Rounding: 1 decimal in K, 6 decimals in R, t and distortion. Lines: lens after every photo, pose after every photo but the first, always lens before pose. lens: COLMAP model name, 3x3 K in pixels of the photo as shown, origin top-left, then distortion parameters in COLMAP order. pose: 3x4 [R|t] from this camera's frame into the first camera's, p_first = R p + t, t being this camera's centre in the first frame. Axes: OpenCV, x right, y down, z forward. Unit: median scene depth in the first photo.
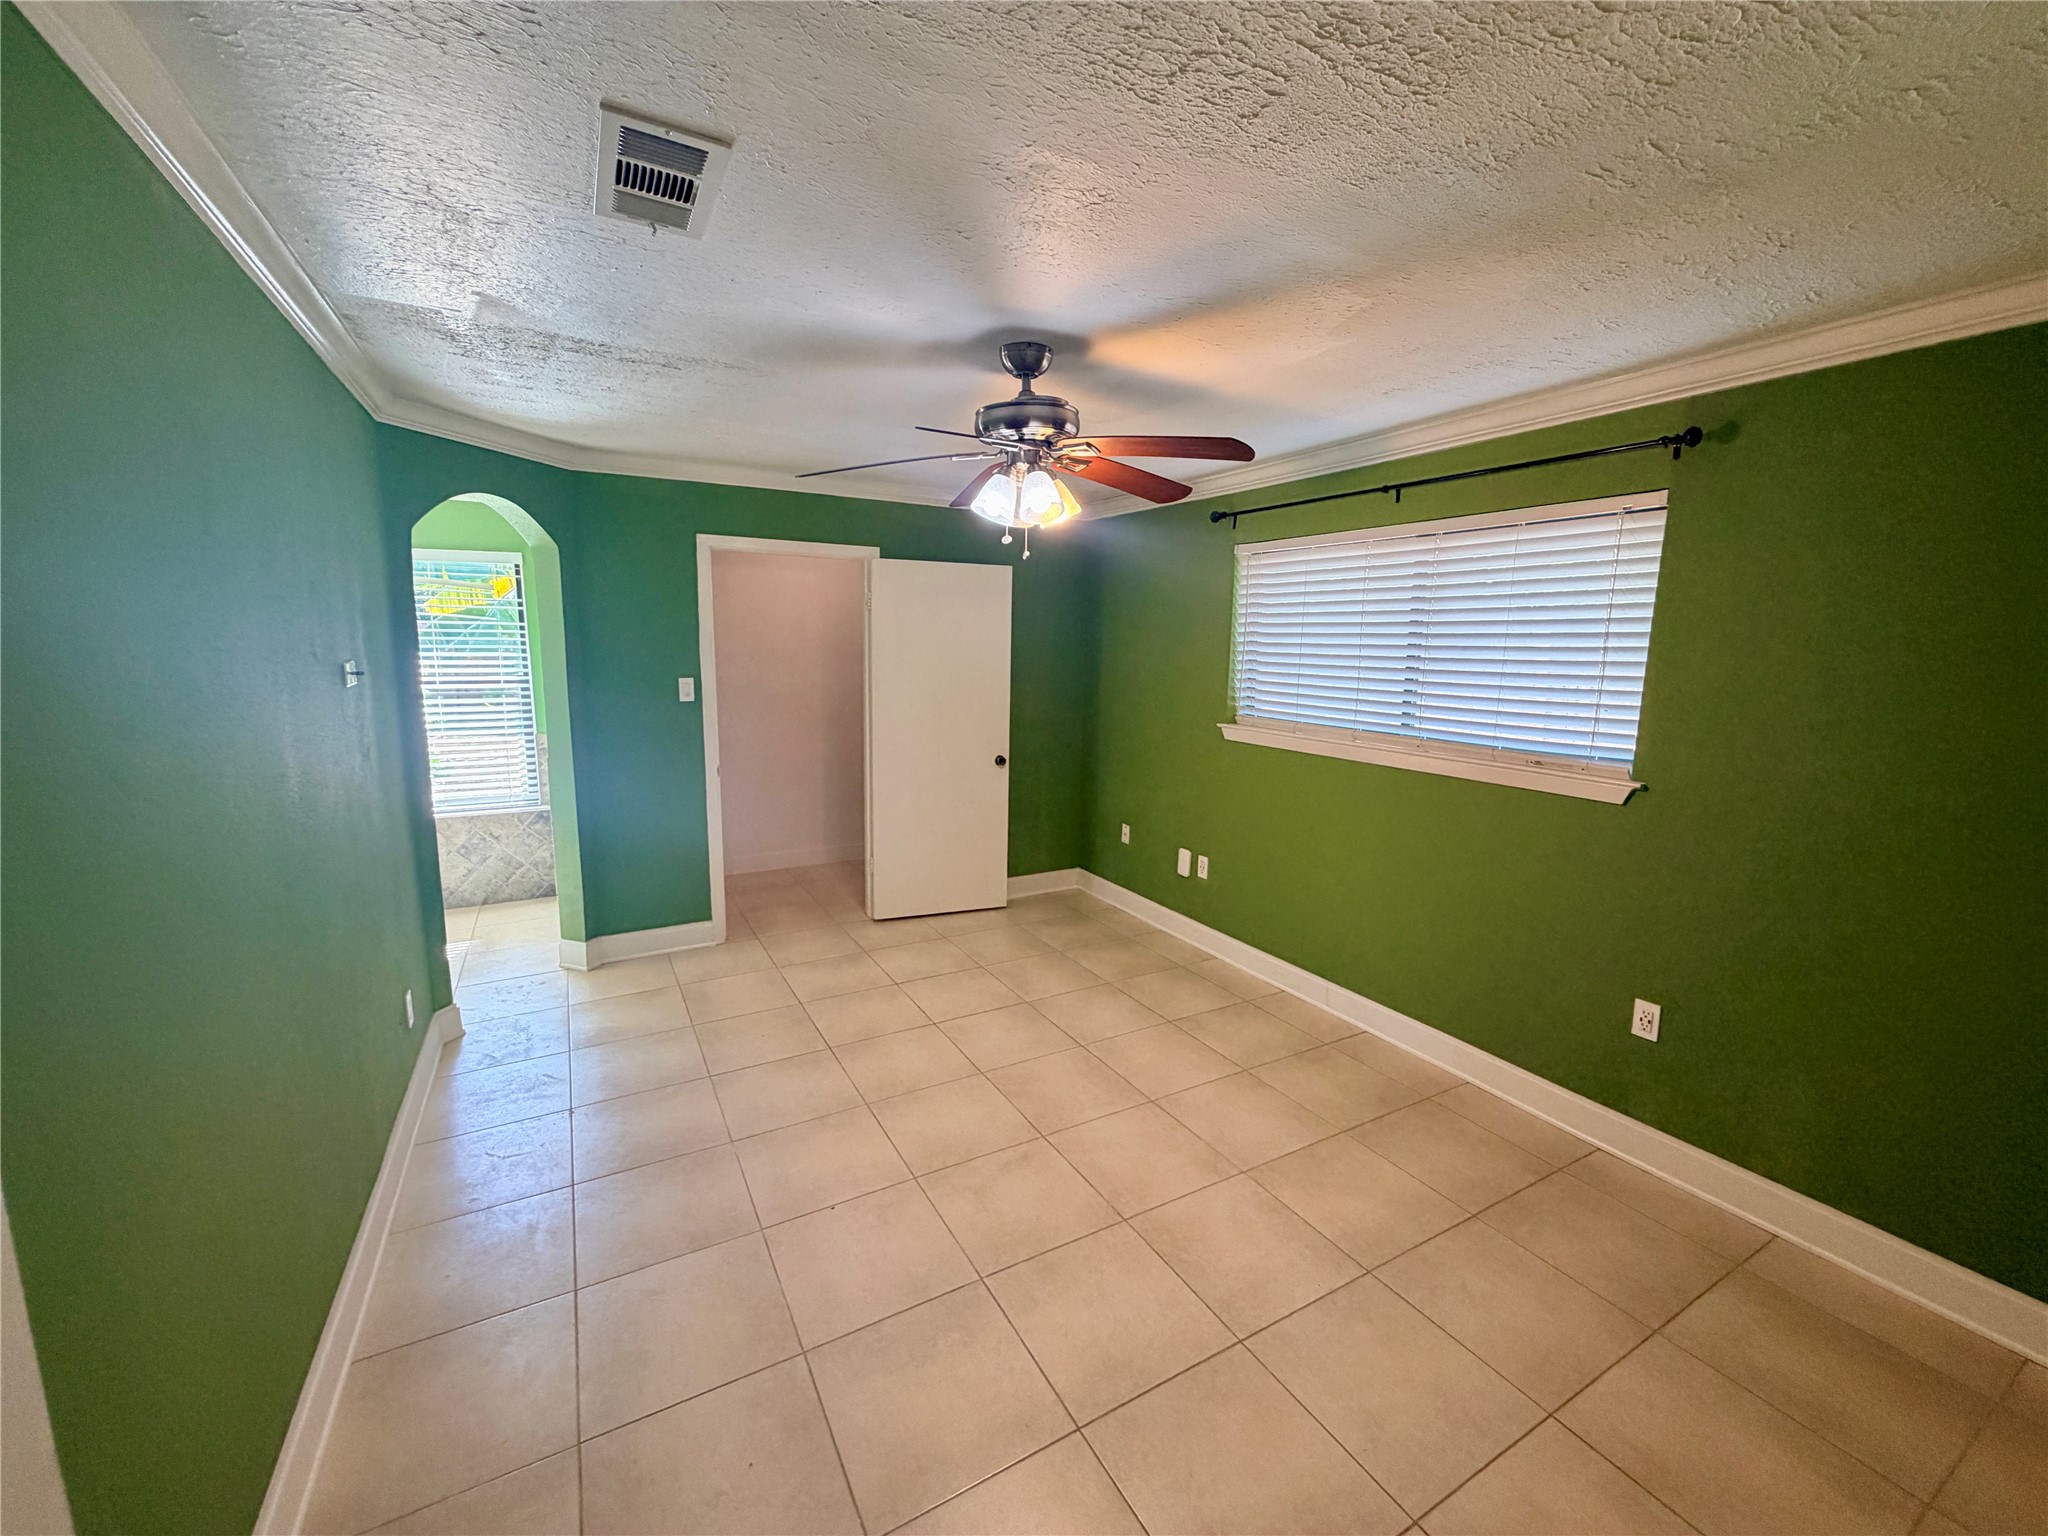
lens RADIAL K [[817.2, 0, 1019.4], [0, 817.2, 767.5], [0, 0, 1]] dist [0.001066, 0.000029]
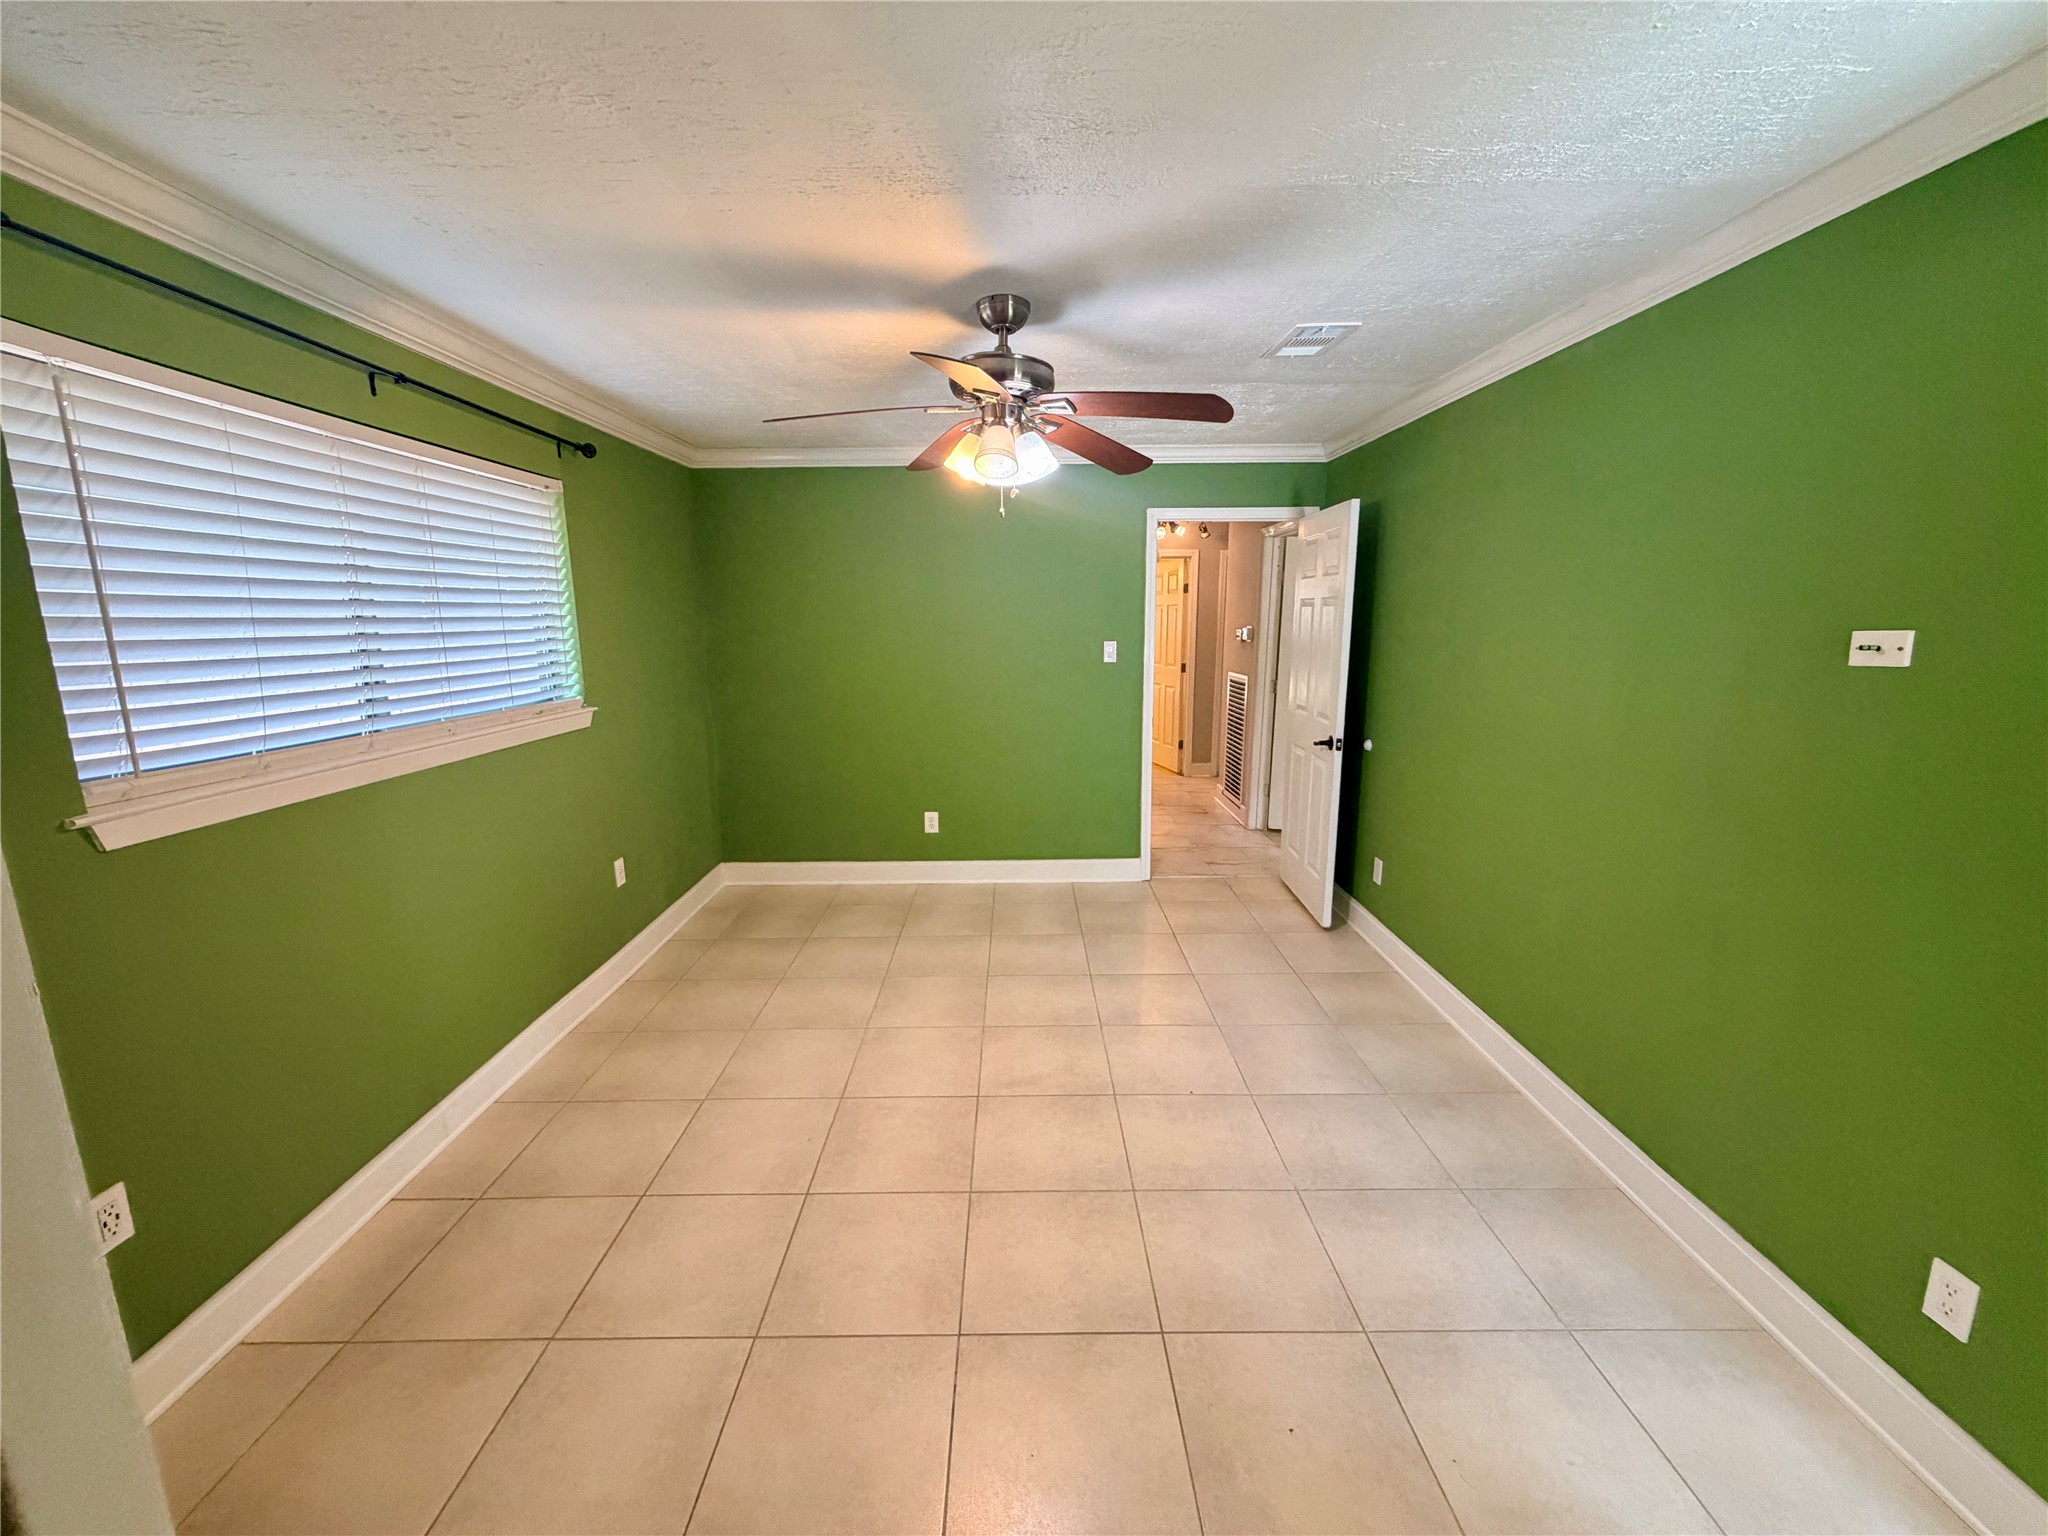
lens RADIAL K [[817.2, 0, 1019.4], [0, 817.2, 767.5], [0, 0, 1]] dist [0.001066, 0.000029]
pose [[-0.875720, -0.094742, 0.473433, -0.474239], [0.073053, 0.943270, 0.323891, -0.262440], [-0.477261, 0.318224, -0.819119, 1.756476]]
